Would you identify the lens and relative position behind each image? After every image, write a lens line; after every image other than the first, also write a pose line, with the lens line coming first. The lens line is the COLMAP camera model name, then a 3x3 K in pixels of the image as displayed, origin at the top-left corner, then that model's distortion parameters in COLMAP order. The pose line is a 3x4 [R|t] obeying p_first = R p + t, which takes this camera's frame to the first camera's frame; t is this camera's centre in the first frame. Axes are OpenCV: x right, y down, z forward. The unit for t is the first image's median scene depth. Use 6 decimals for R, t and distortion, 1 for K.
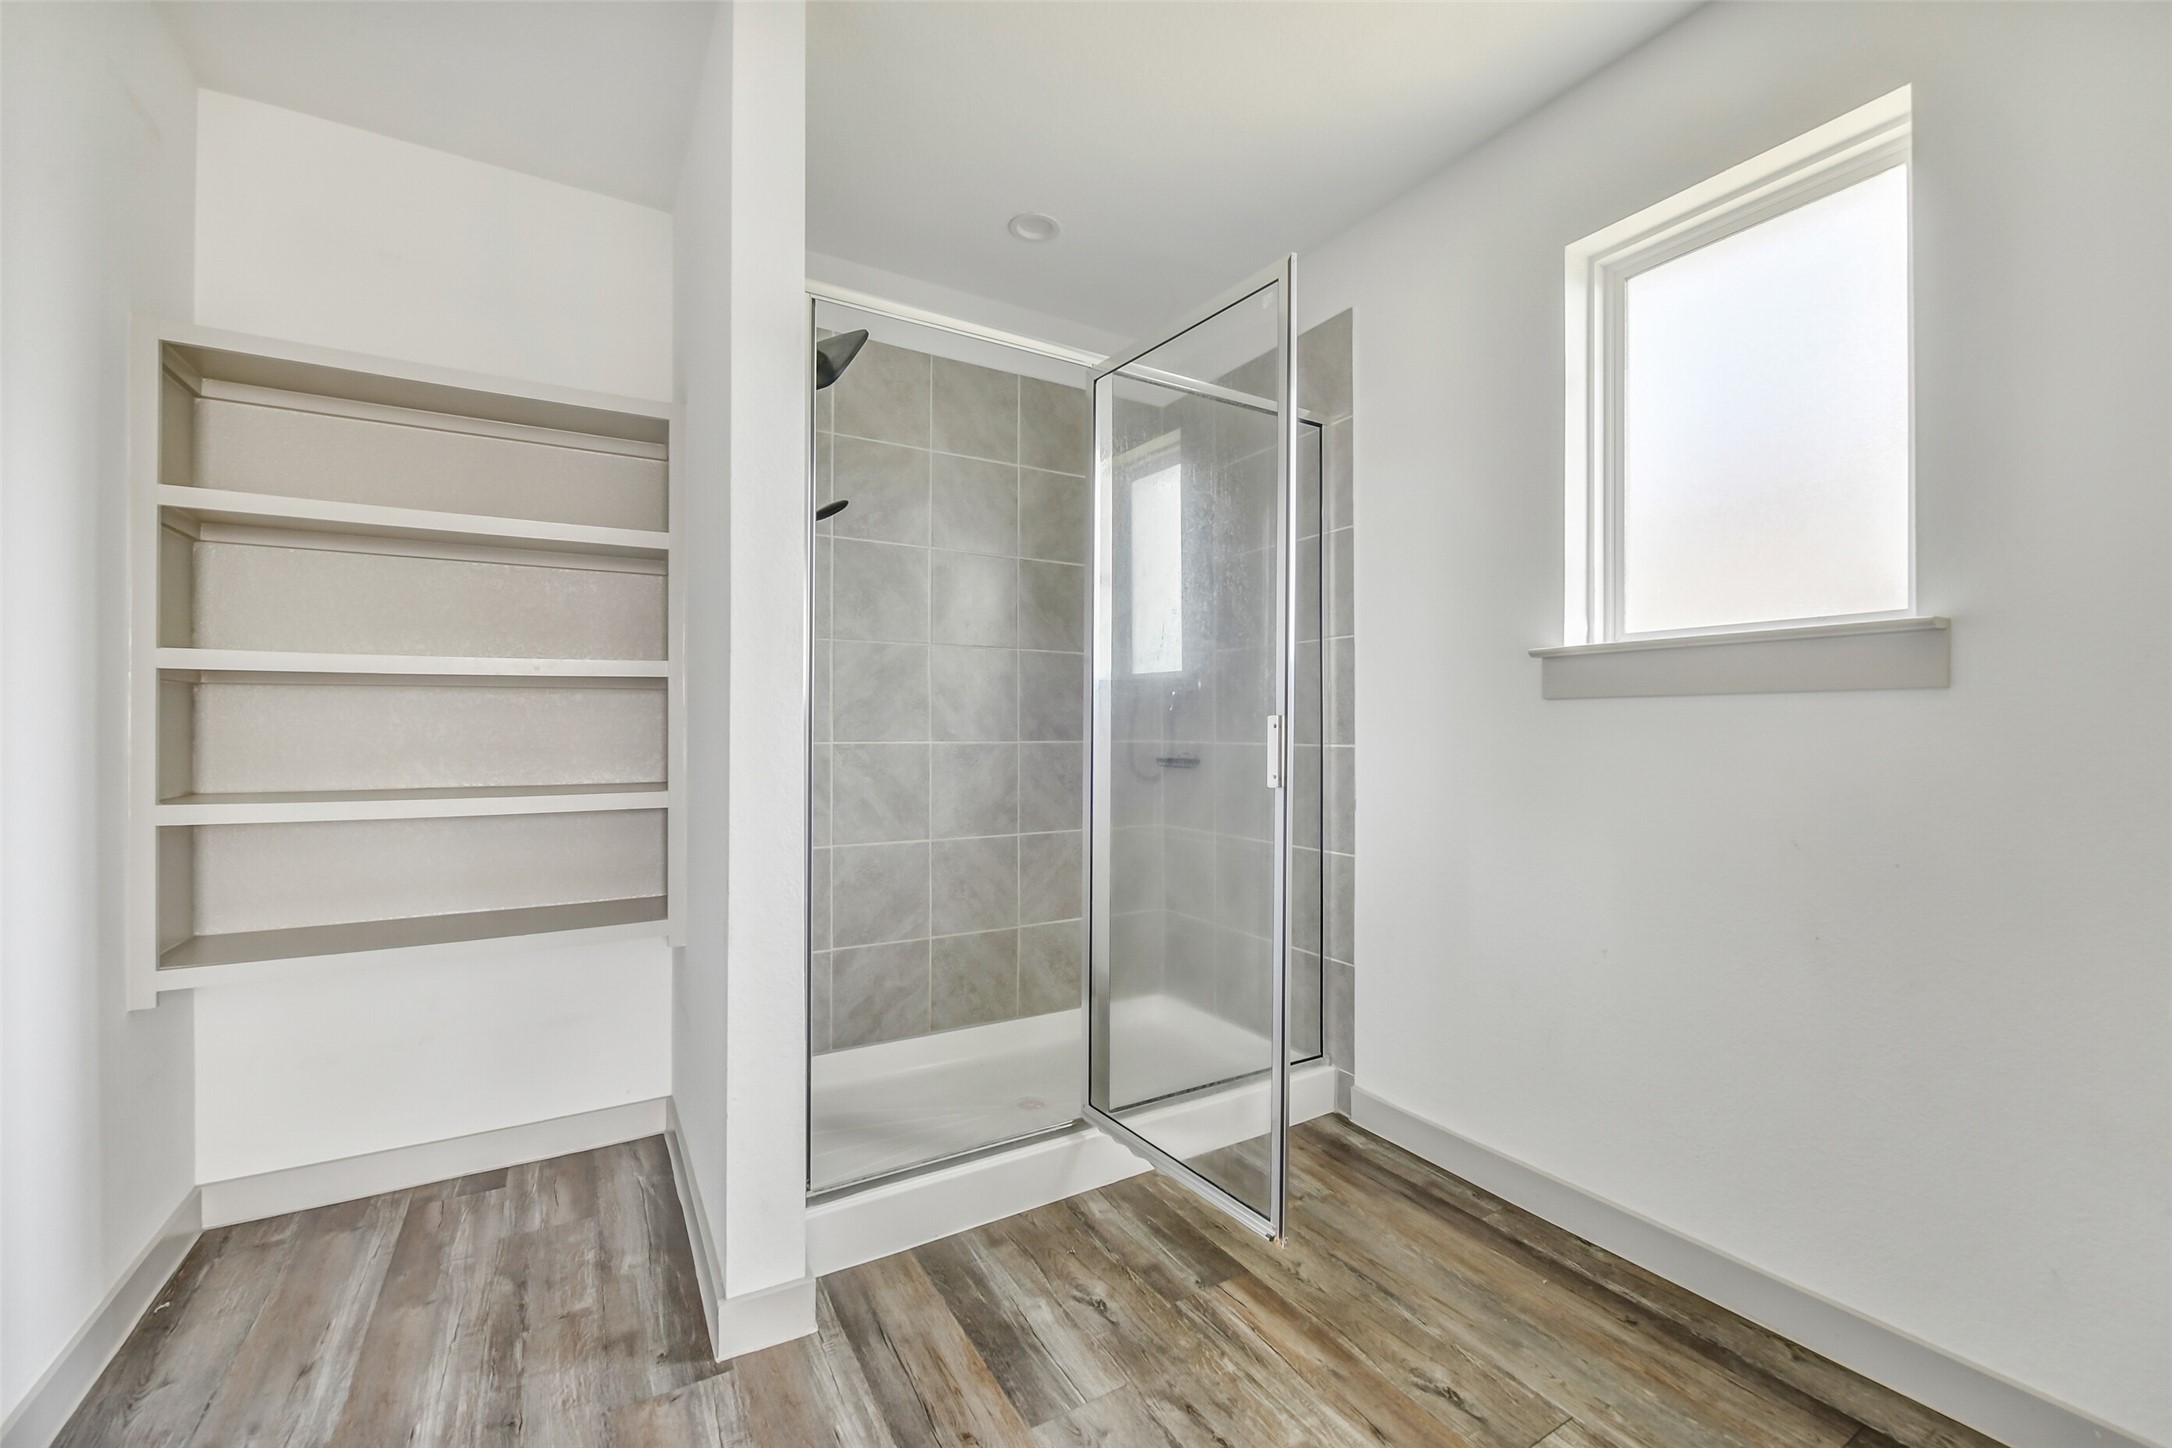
lens RADIAL K [[871.6, 0, 1085.2], [0, 871.6, 728.7], [0, 0, 1]] dist [-0.006854, -0.000247]
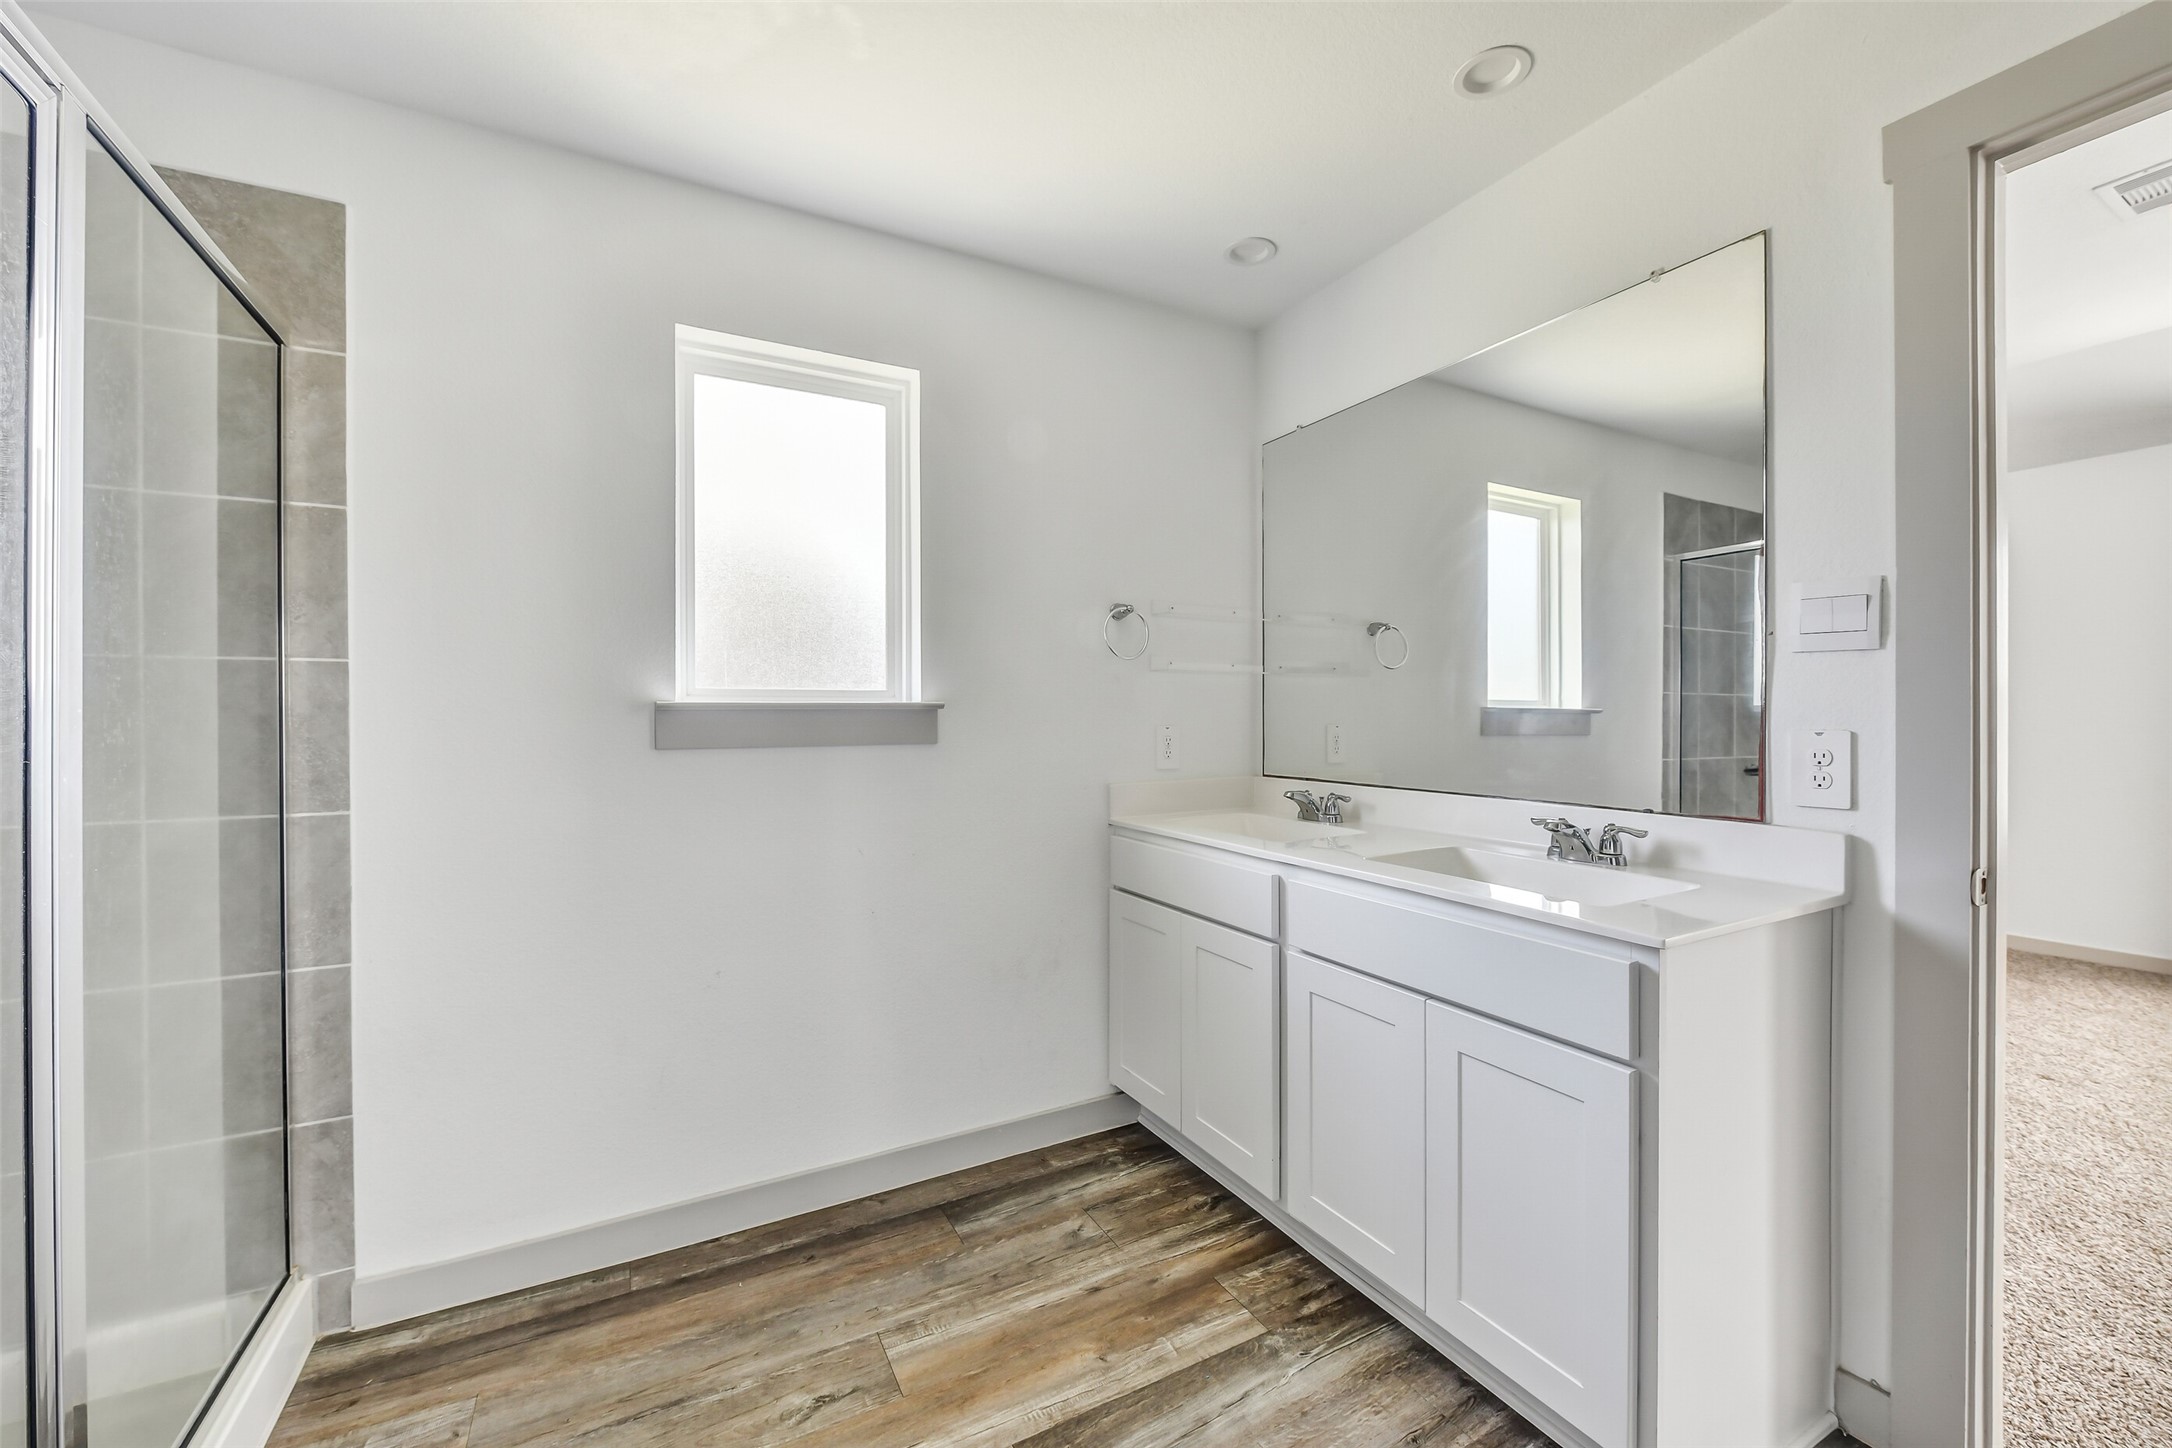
lens RADIAL K [[871.6, 0, 1087.6], [0, 871.6, 716.5], [0, 0, 1]] dist [-0.006854, -0.000247]
pose [[0.038332, -0.000414, 0.999265, -0.530736], [0.005610, 0.999984, 0.000199, -0.077724], [-0.999249, 0.005598, 0.038333, 0.492784]]
